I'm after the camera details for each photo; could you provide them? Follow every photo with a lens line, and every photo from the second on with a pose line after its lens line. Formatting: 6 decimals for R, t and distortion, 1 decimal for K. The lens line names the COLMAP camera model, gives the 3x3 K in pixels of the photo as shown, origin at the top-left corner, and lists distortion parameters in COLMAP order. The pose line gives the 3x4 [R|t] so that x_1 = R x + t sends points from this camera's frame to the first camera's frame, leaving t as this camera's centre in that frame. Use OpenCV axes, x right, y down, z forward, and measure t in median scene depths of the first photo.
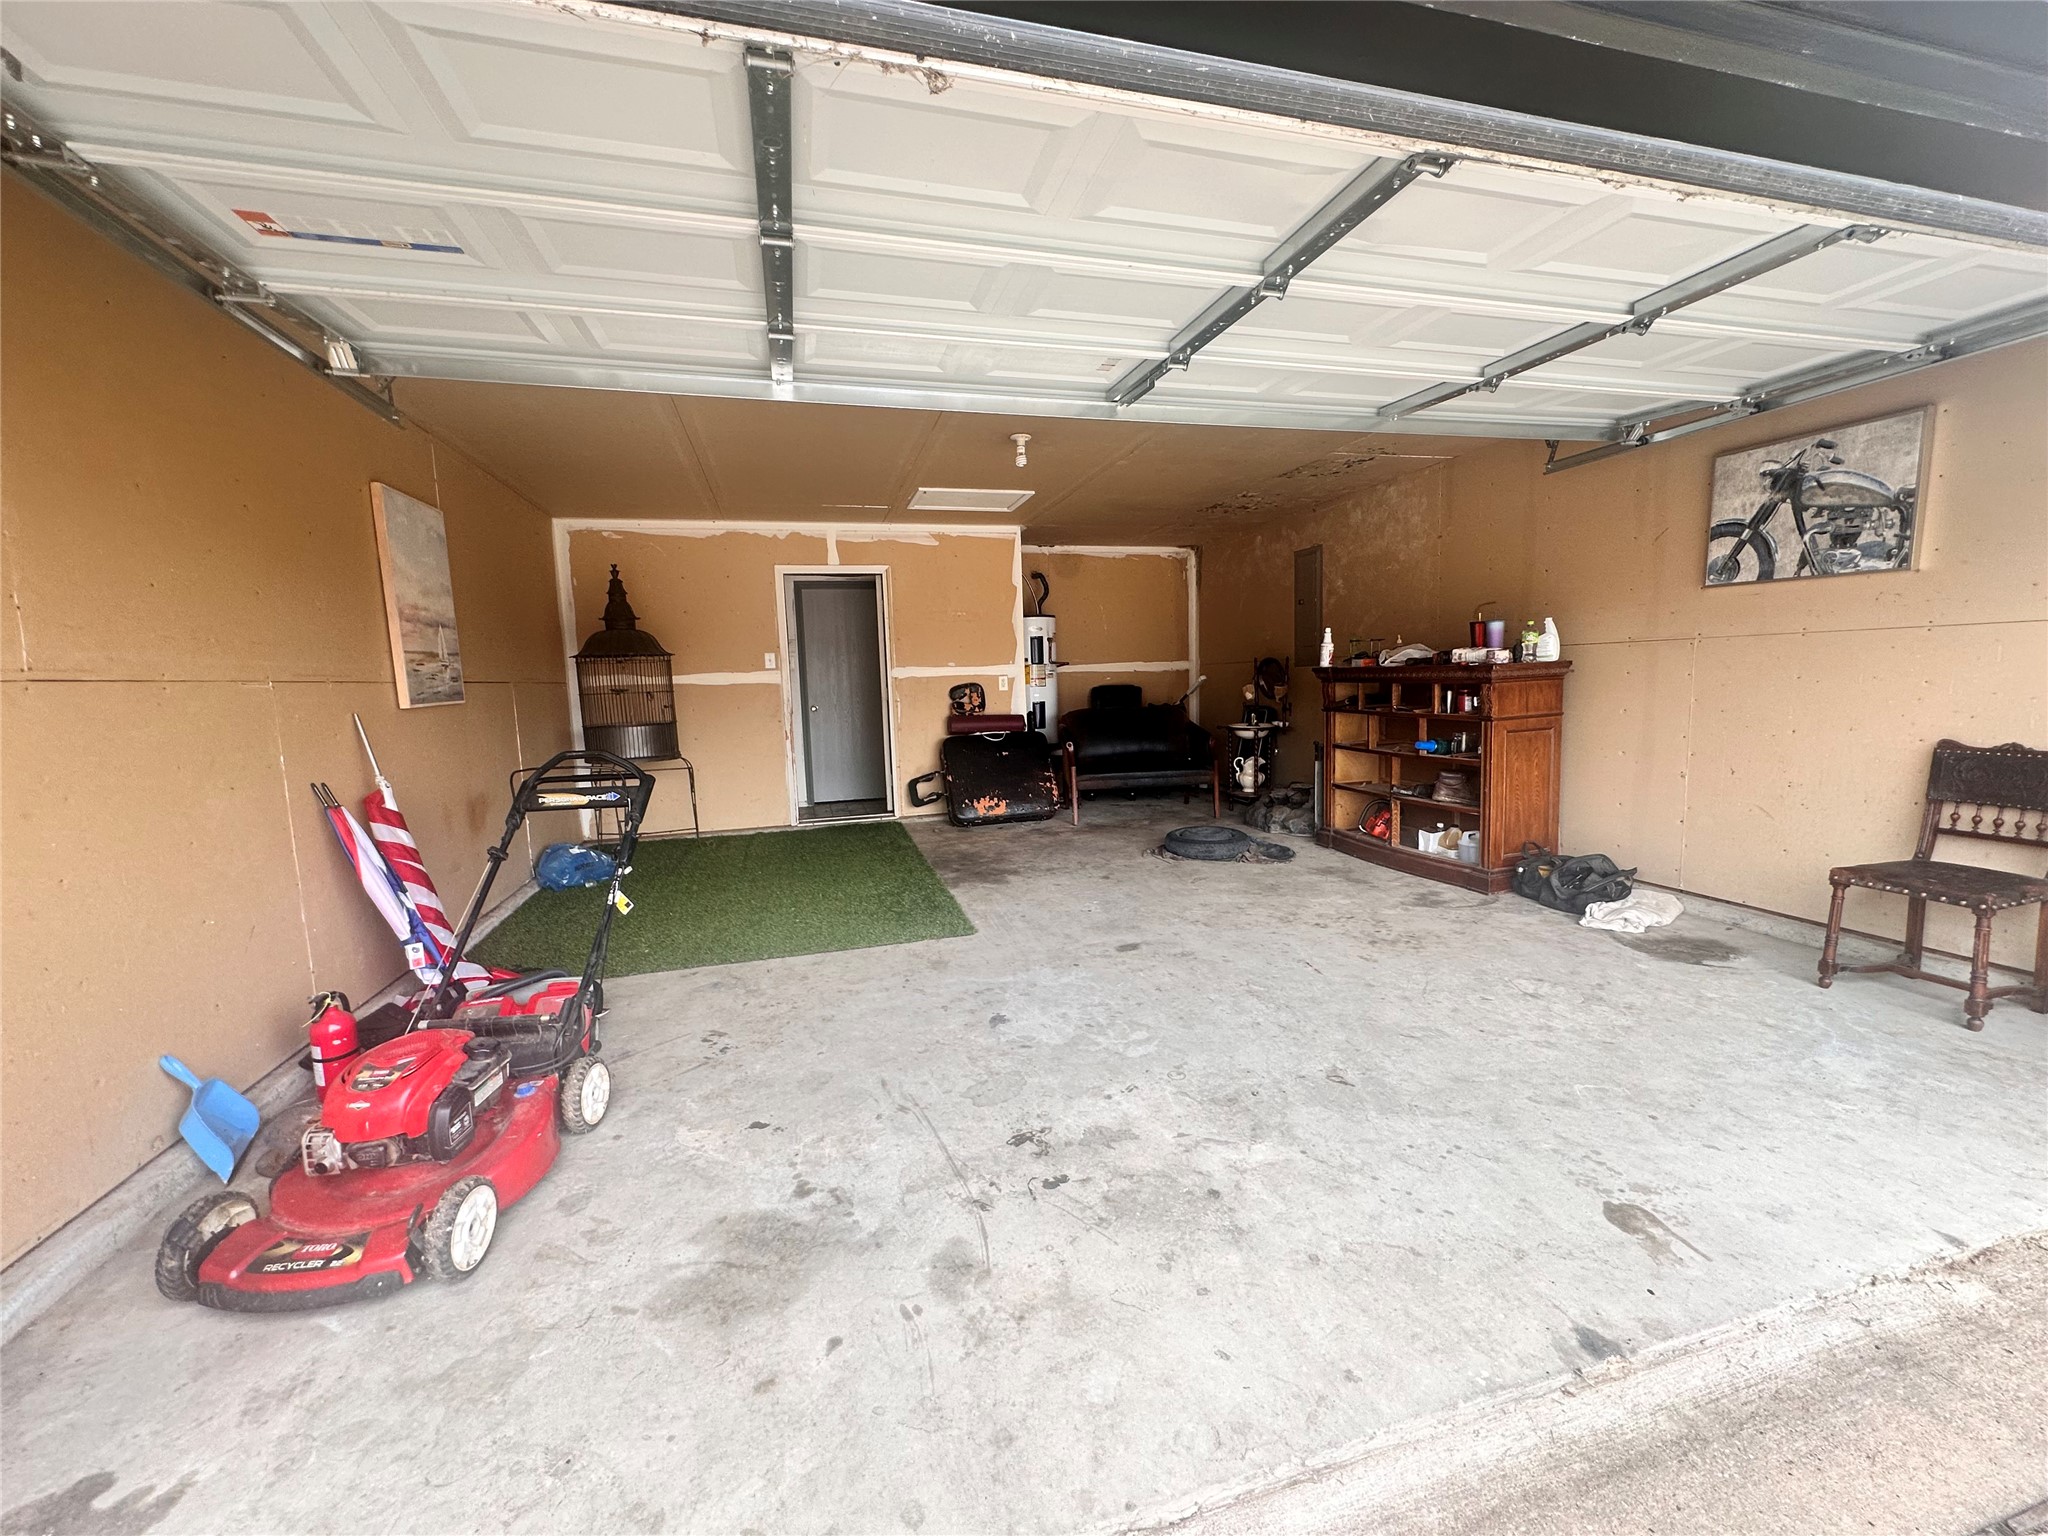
lens RADIAL K [[823.2, 0, 1024.4], [0, 823.2, 761.1], [0, 0, 1]] dist [-0.001063, 0.000862]
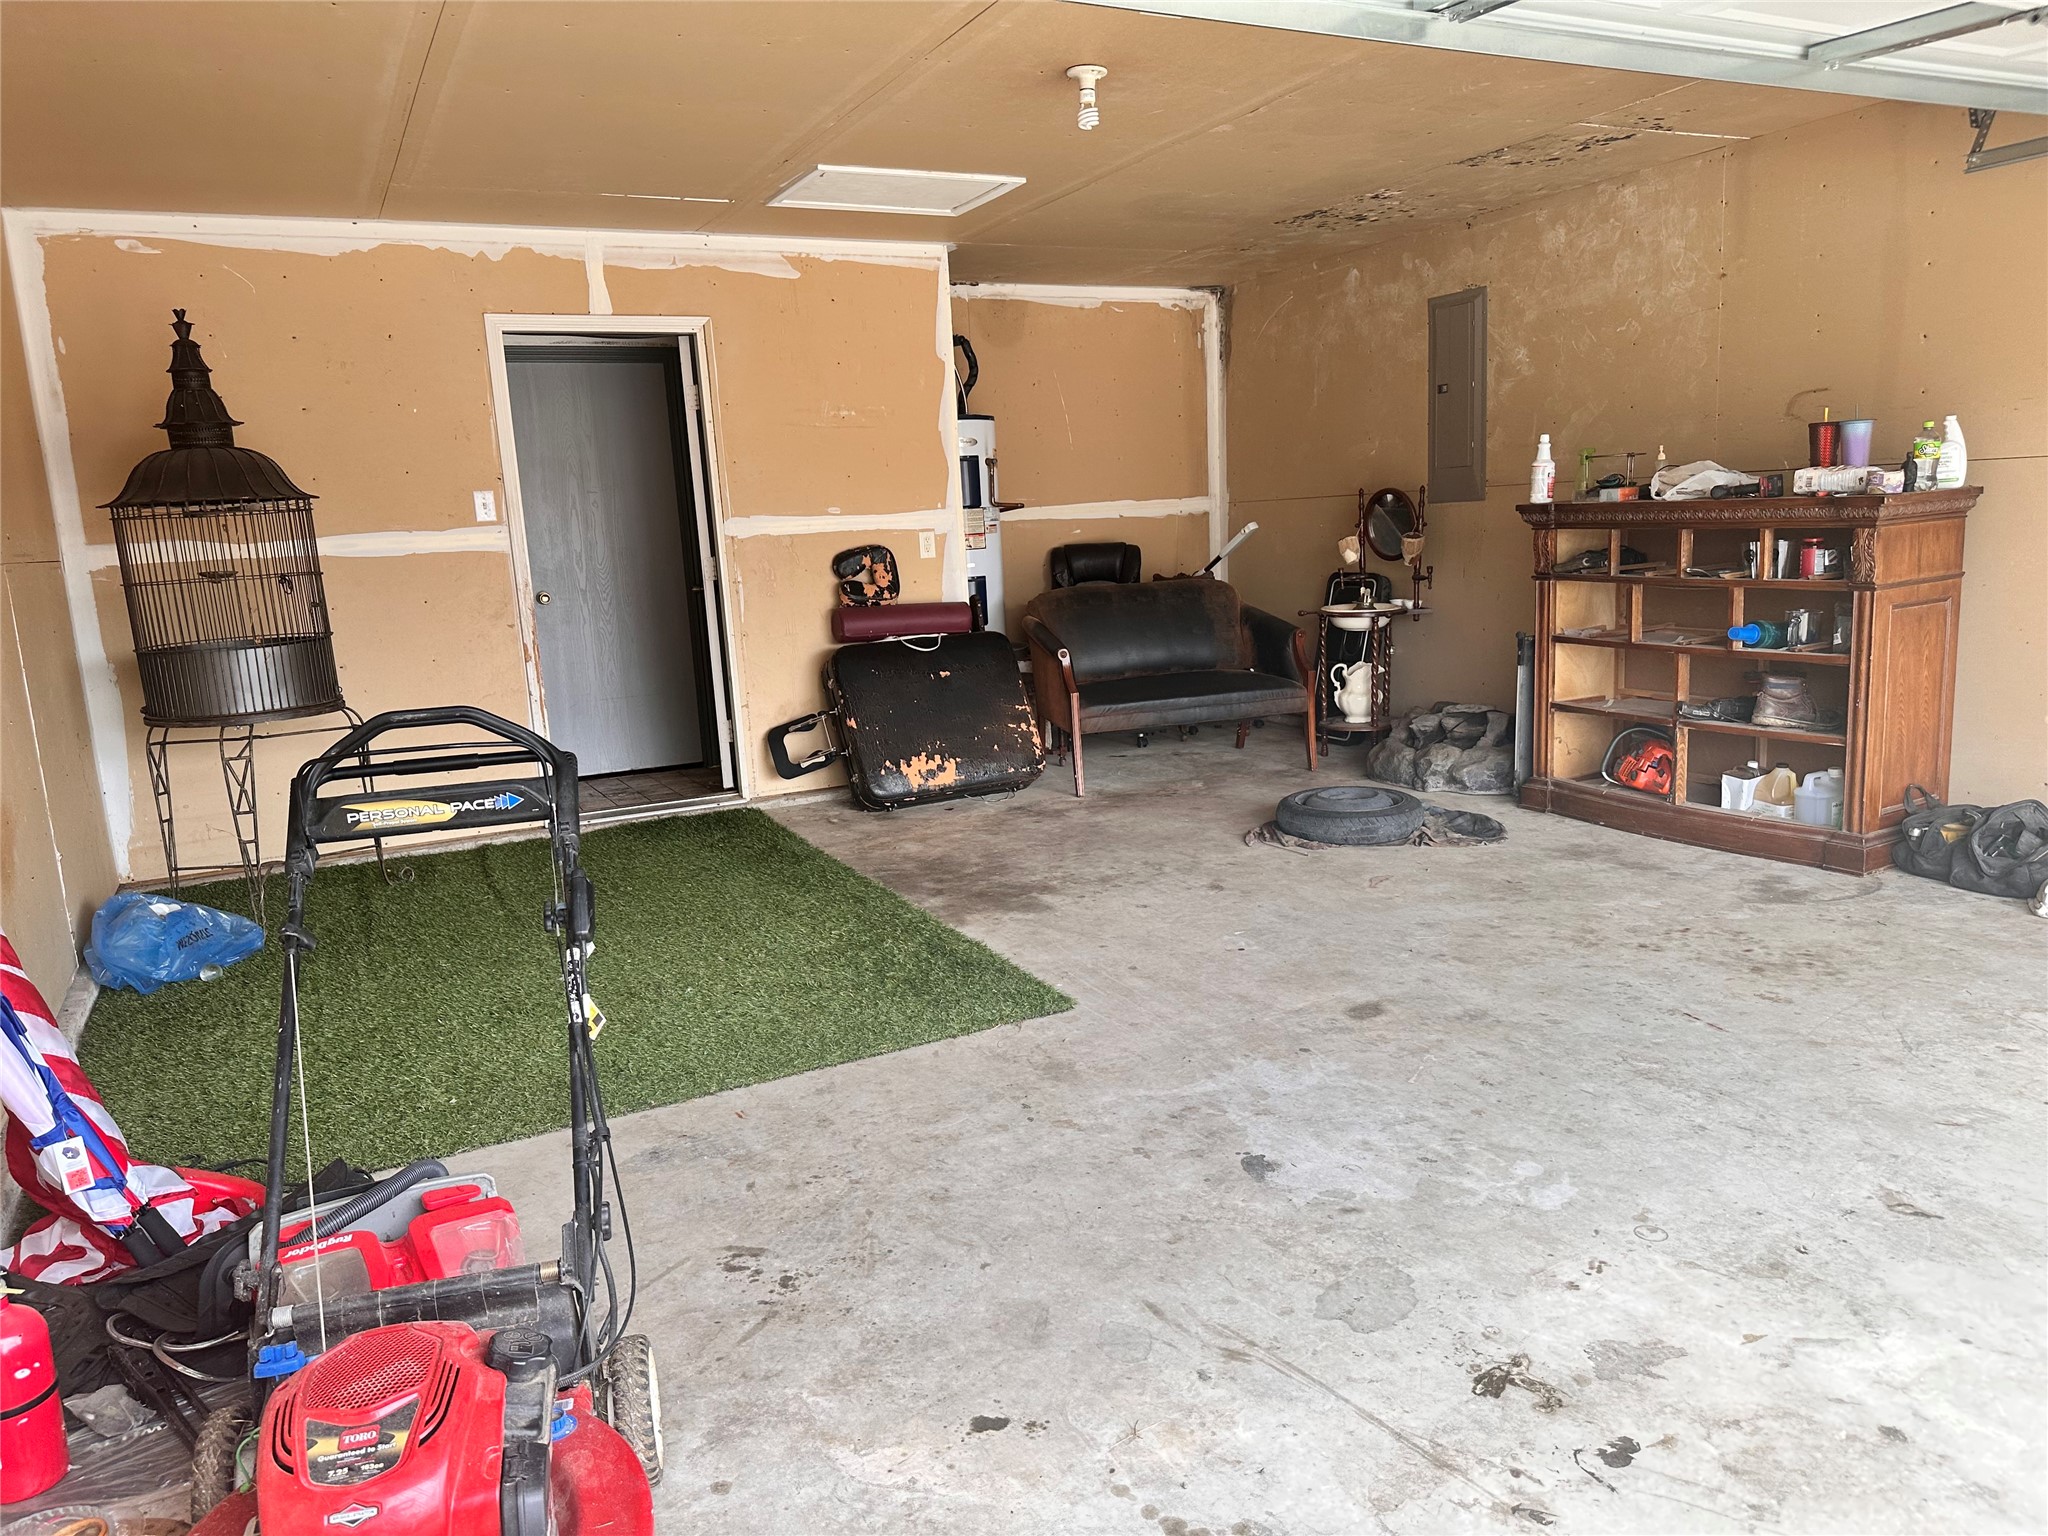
lens RADIAL K [[1447.7, 0, 1033.6], [0, 1447.7, 771.3], [0, 0, 1]] dist [0.043795, -0.051729]
pose [[0.979040, -0.051989, 0.196922, -0.211406], [0.038604, 0.996714, 0.071214, -0.013534], [-0.199977, -0.062120, 0.977829, 0.057819]]
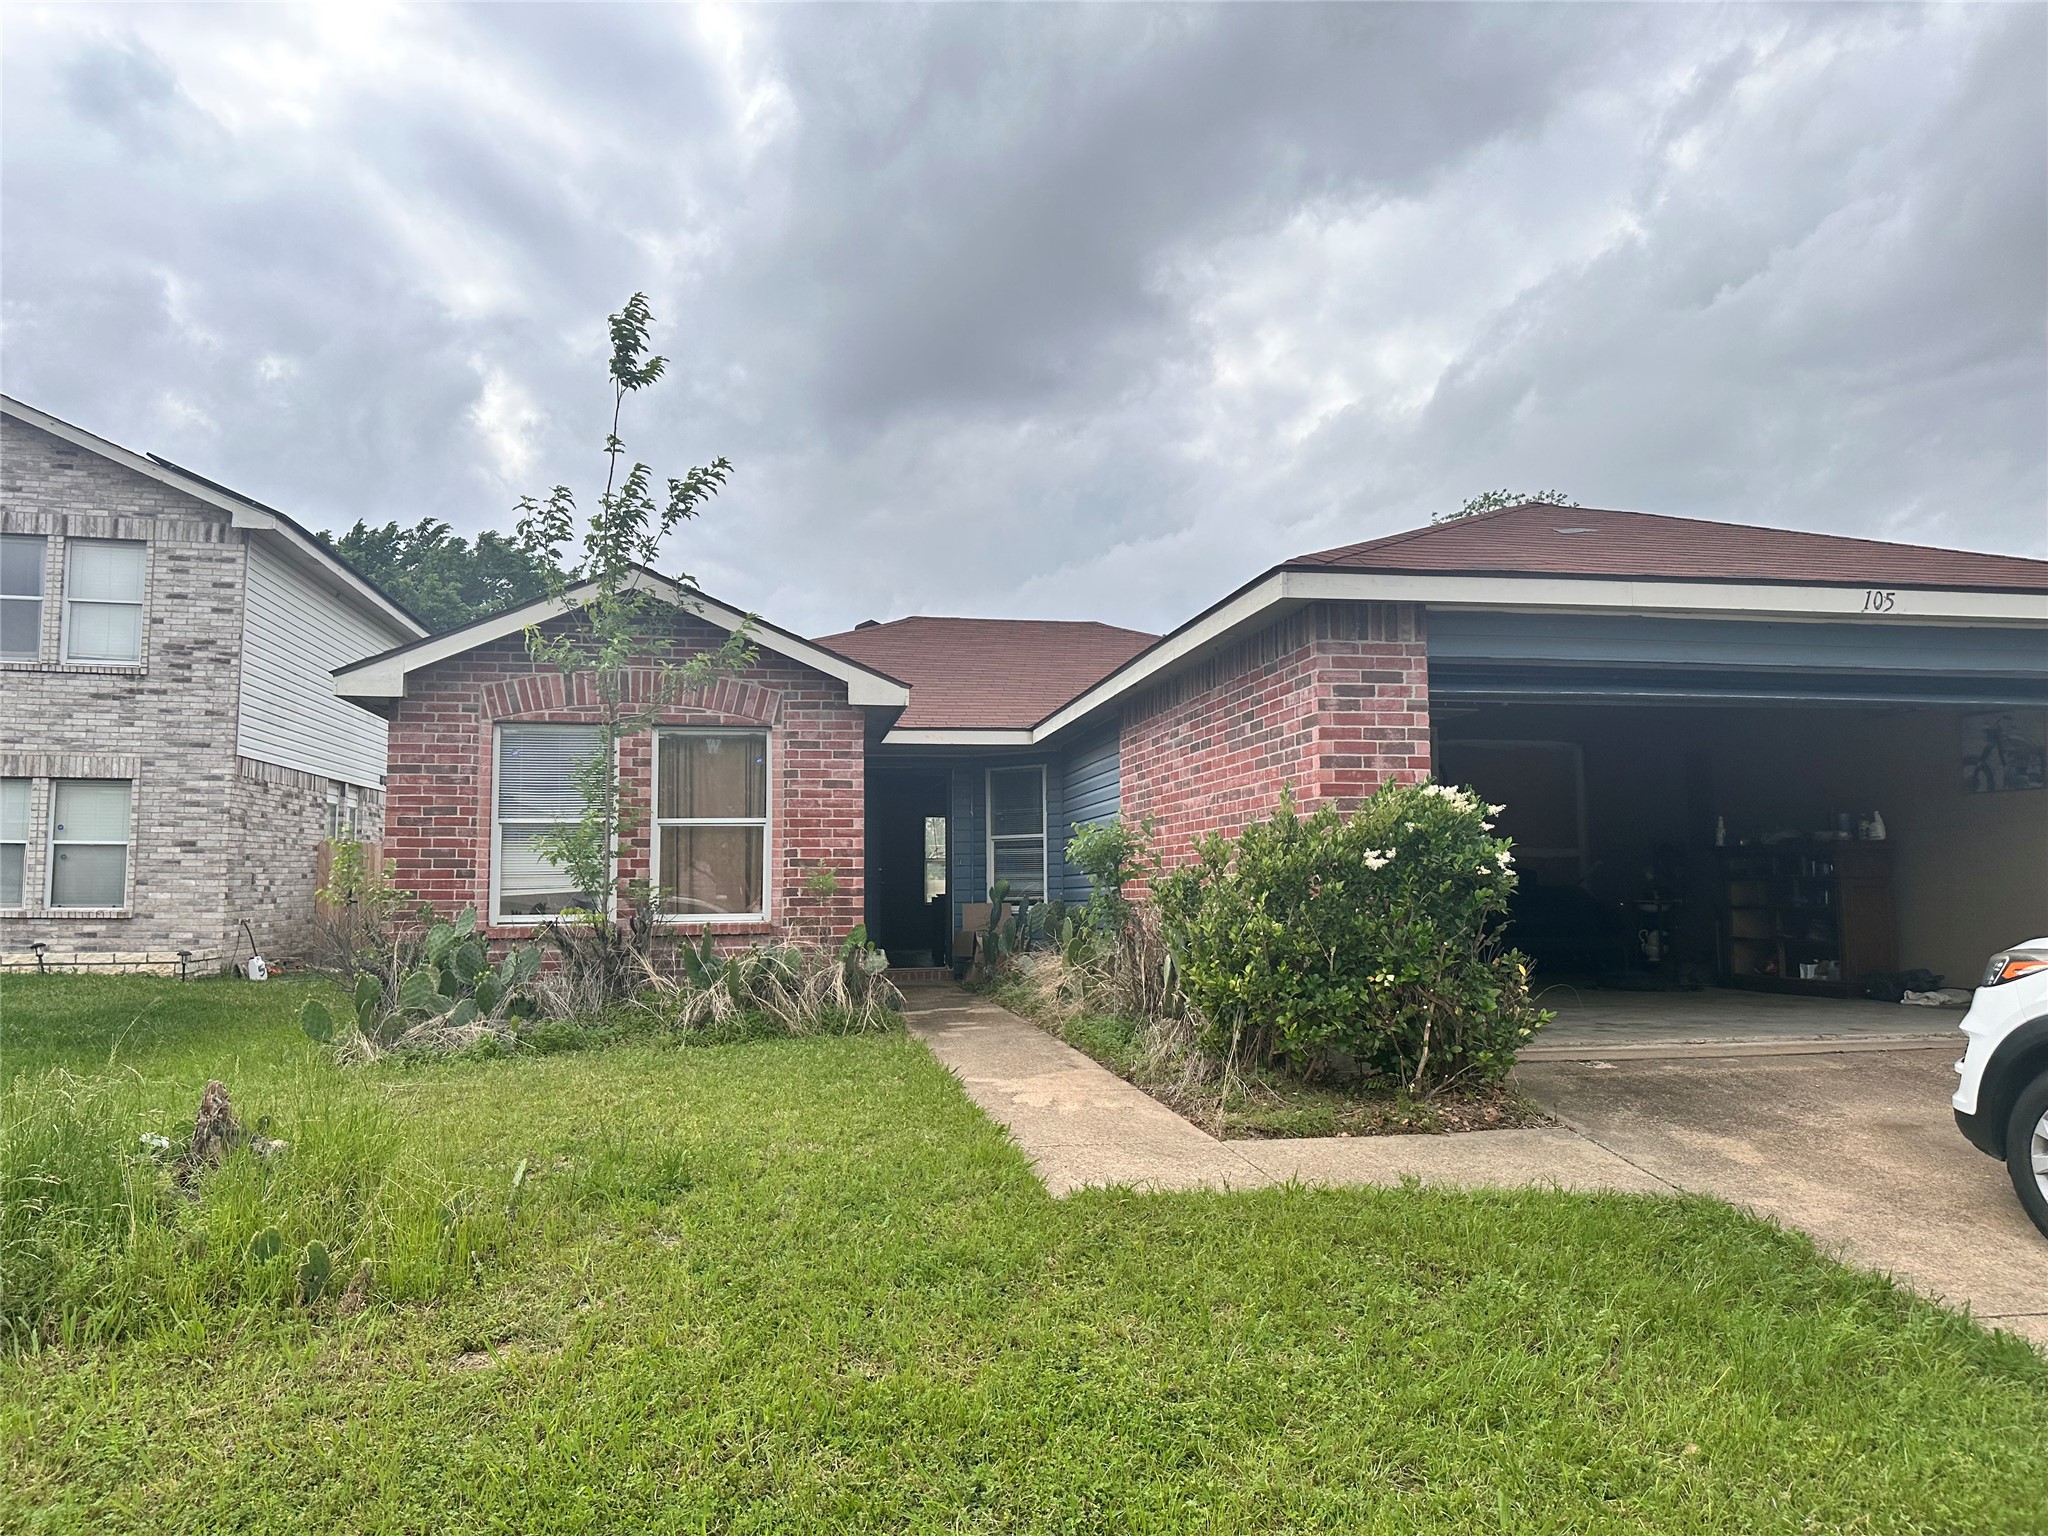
lens RADIAL K [[1447.7, 0, 1028.2], [0, 1447.7, 767.3], [0, 0, 1]] dist [0.043795, -0.051729]
pose [[0.996042, 0.016920, -0.087259, -0.561201], [-0.033606, 0.980531, -0.193466, 0.263383], [0.082287, 0.195633, 0.977219, -1.461416]]
